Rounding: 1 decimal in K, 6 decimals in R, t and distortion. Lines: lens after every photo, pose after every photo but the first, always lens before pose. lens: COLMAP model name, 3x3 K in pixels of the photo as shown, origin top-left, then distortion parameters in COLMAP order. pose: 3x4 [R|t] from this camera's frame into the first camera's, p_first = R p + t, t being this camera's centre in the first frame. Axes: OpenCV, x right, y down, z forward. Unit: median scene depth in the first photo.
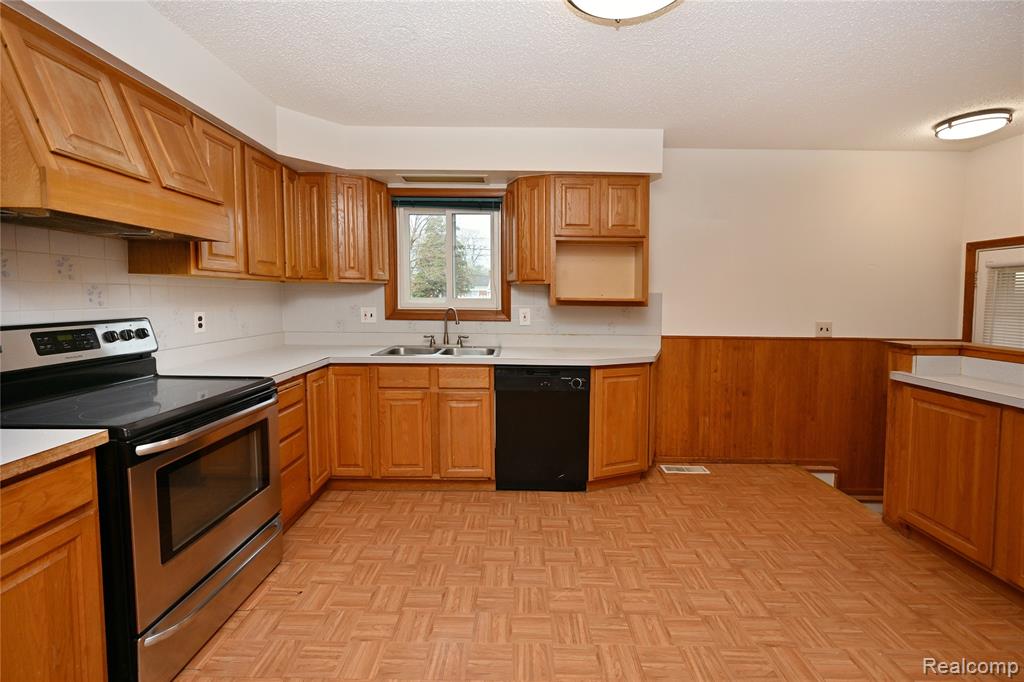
lens RADIAL K [[412.3, 0, 488.4], [0, 412.3, 312.3], [0, 0, 1]] dist [-0.000515, 0.000023]
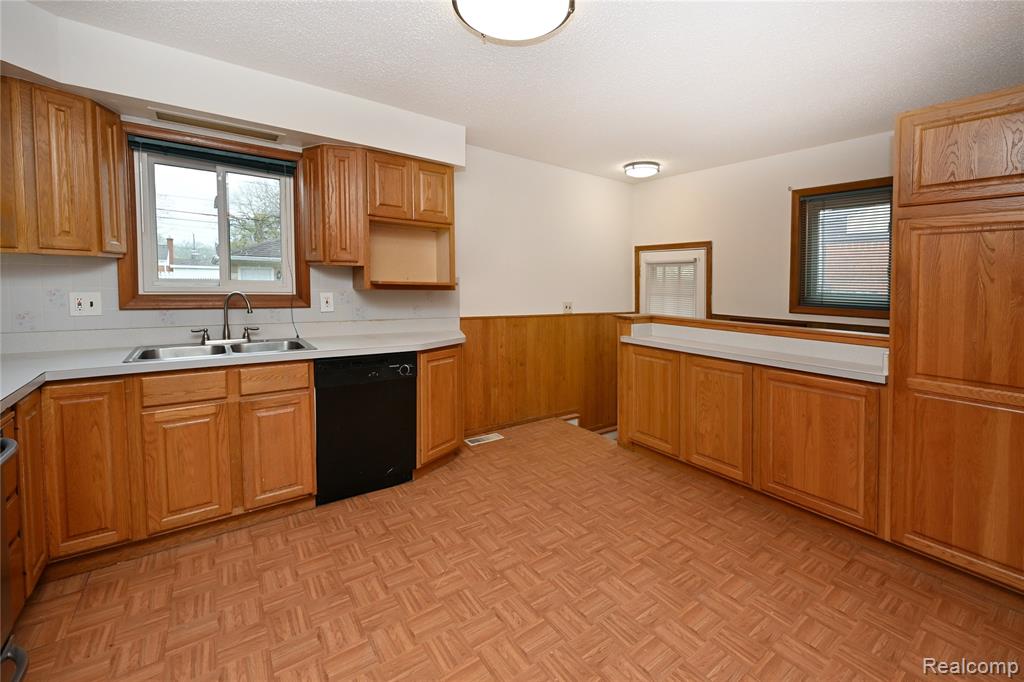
lens RADIAL K [[450.1, 0, 498.2], [0, 450.1, 279.1], [0, 0, 1]] dist [-0.001933, 0.000351]
pose [[0.795783, 0.011150, 0.605479, -0.251913], [0.007645, 0.999566, -0.028455, -0.009684], [-0.605533, 0.027273, 0.795353, 0.018609]]
